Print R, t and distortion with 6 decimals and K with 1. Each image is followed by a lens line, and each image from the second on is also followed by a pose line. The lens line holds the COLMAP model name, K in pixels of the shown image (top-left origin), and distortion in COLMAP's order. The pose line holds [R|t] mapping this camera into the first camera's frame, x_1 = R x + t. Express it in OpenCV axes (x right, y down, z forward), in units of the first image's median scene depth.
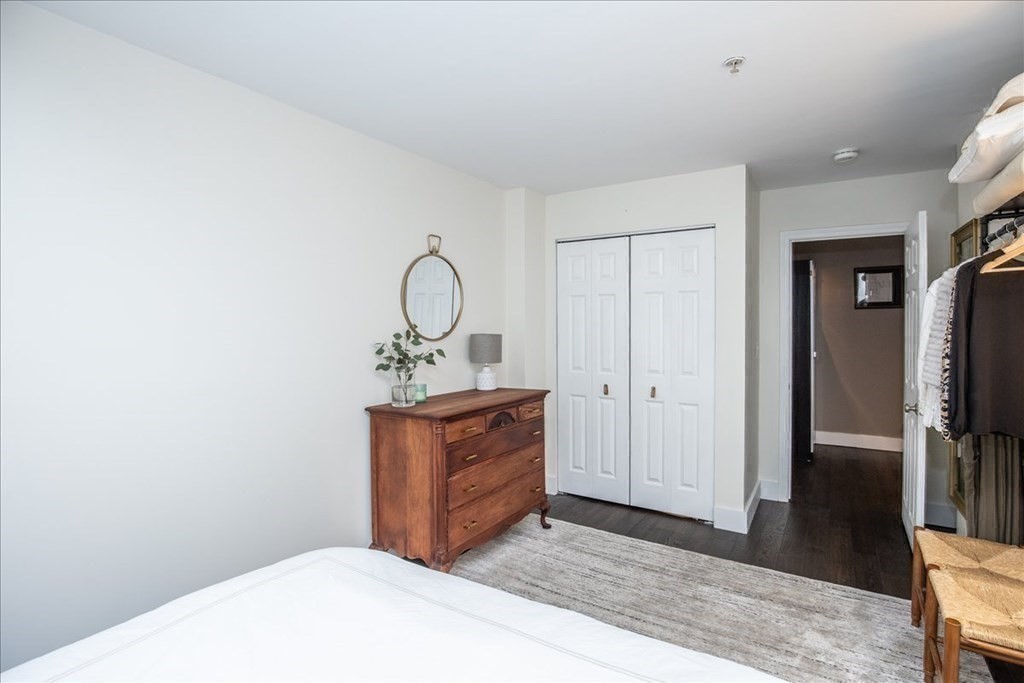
lens RADIAL K [[495.6, 0, 512.0], [0, 495.6, 338.4], [0, 0, 1]] dist [0.000079, 0.000080]
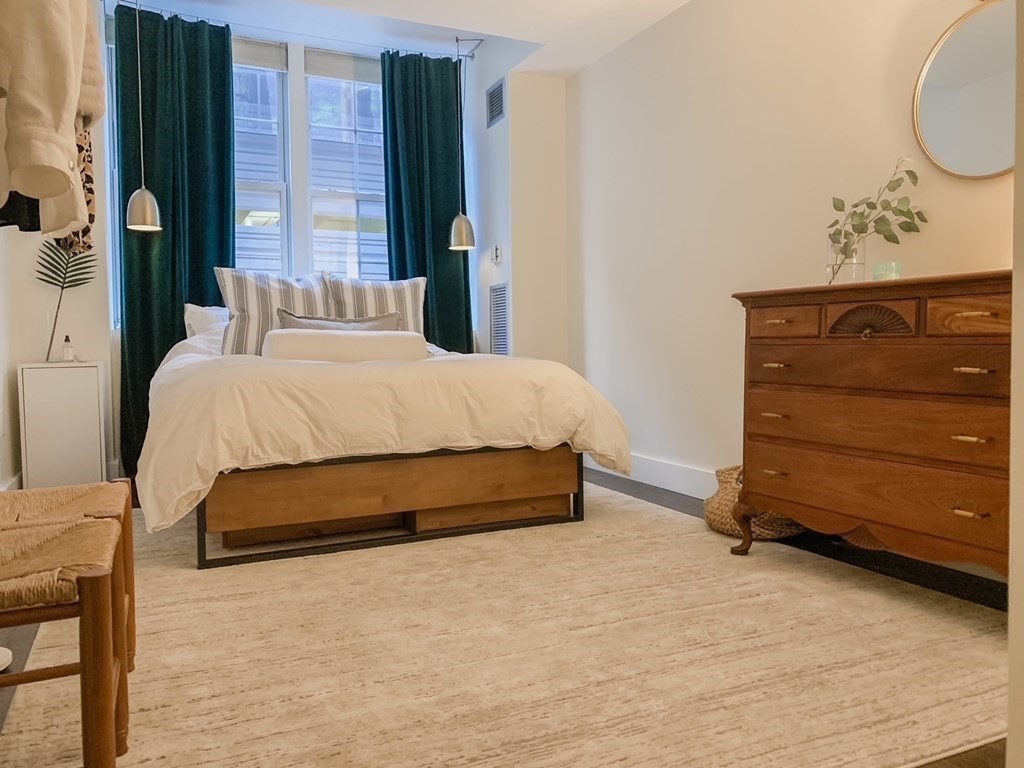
lens RADIAL K [[777.3, 0, 512.1], [0, 777.3, 381.6], [0, 0, 1]] dist [0.004768, 0.000259]
pose [[-0.556383, 0.051738, -0.829314, 0.836967], [-0.002593, 0.997947, 0.063998, 0.174983], [0.830922, 0.037758, -0.555106, 1.134904]]
